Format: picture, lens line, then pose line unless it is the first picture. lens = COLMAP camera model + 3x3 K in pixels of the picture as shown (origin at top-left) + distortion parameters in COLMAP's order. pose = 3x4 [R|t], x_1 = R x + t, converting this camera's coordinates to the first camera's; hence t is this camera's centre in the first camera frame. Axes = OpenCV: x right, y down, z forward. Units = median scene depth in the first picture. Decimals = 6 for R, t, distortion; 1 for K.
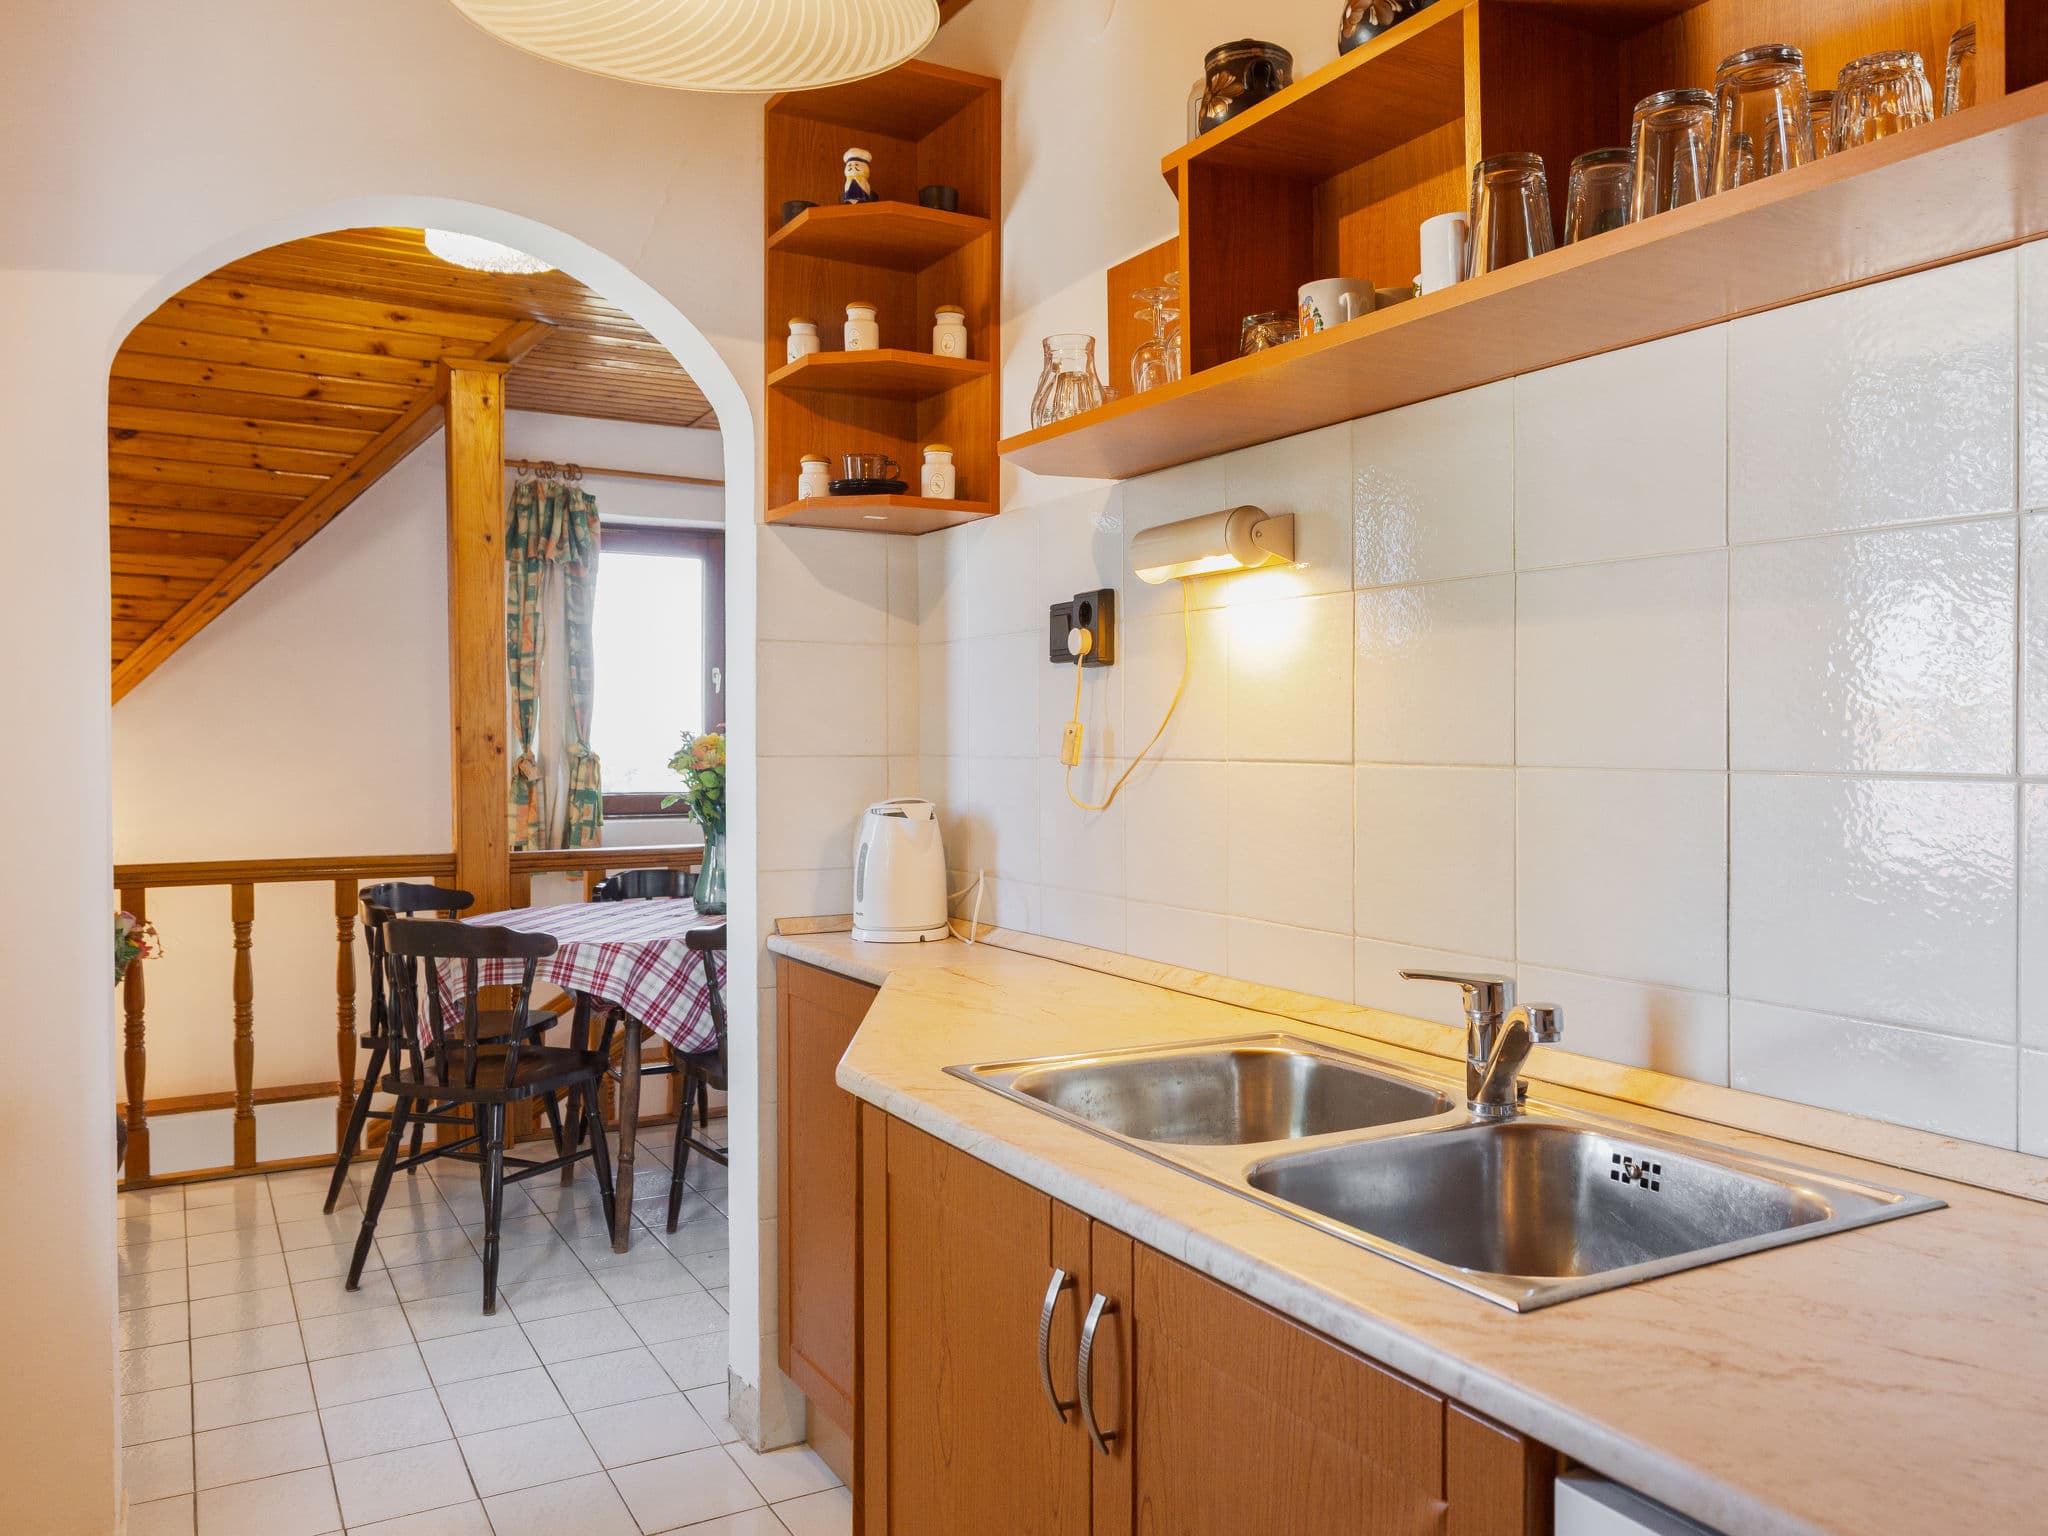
lens RADIAL K [[1484.4, 0, 1030.2], [0, 1484.4, 764.3], [0, 0, 1]] dist [0.001497, 0.006870]
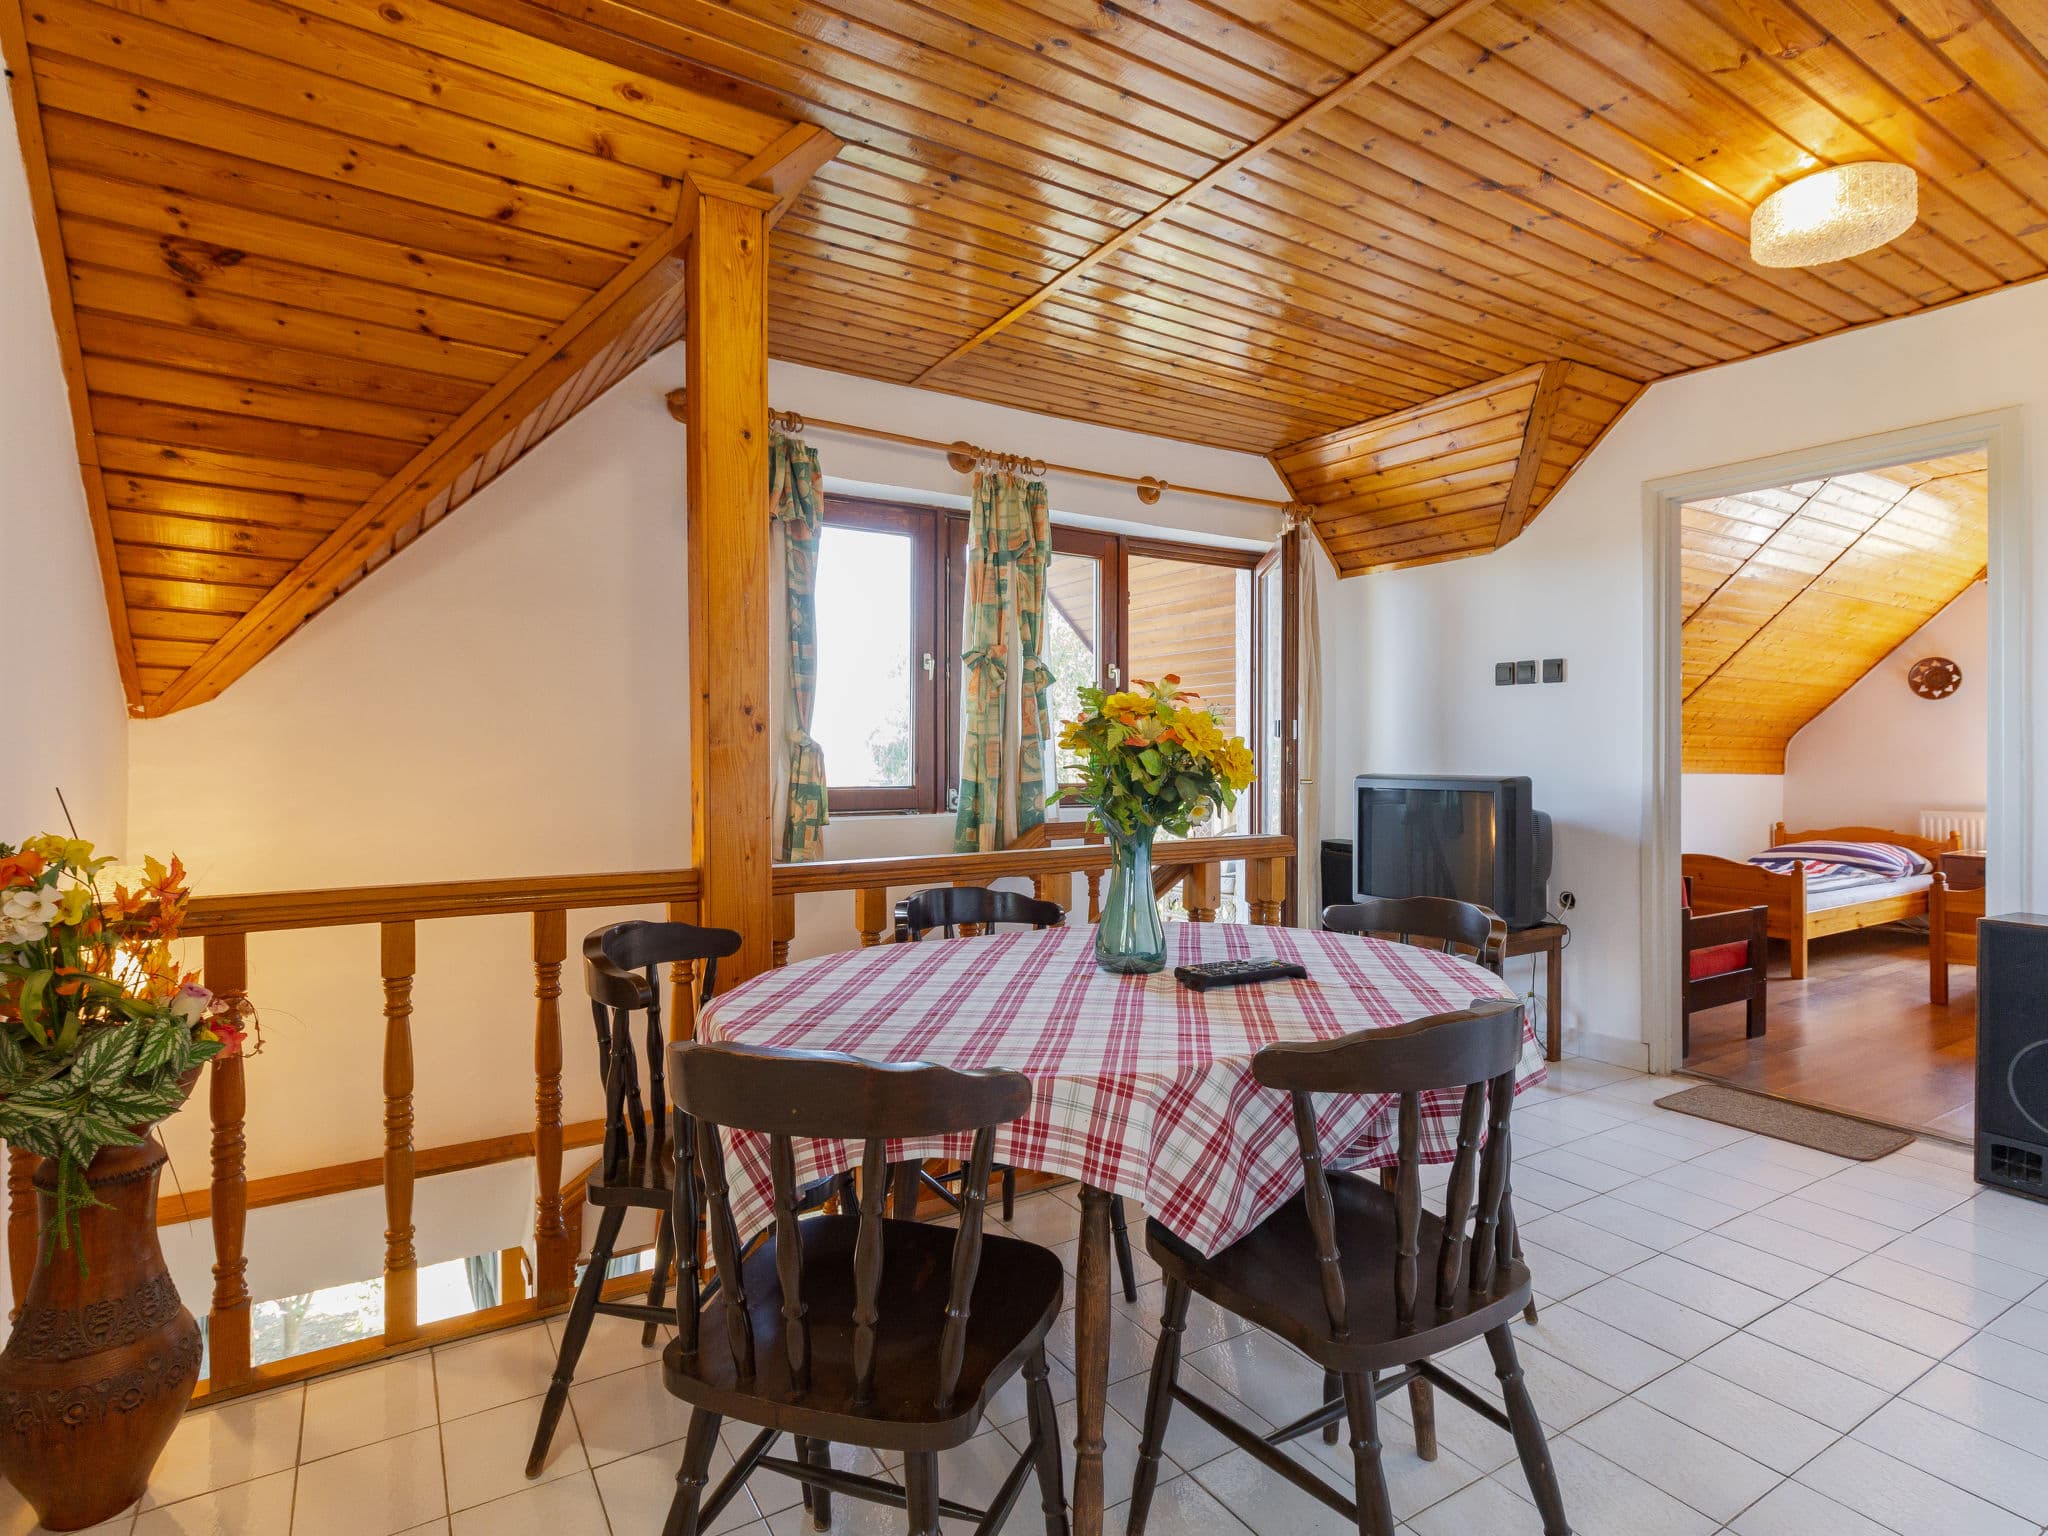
lens RADIAL K [[1058.4, 0, 1022.2], [0, 1058.4, 756.3], [0, 0, 1]] dist [0.000025, -0.000895]
pose [[0.999624, -0.001324, 0.027395, -0.245555], [0.001656, 0.999926, -0.012068, 0.011290], [-0.027377, 0.012109, 0.999552, 0.483075]]
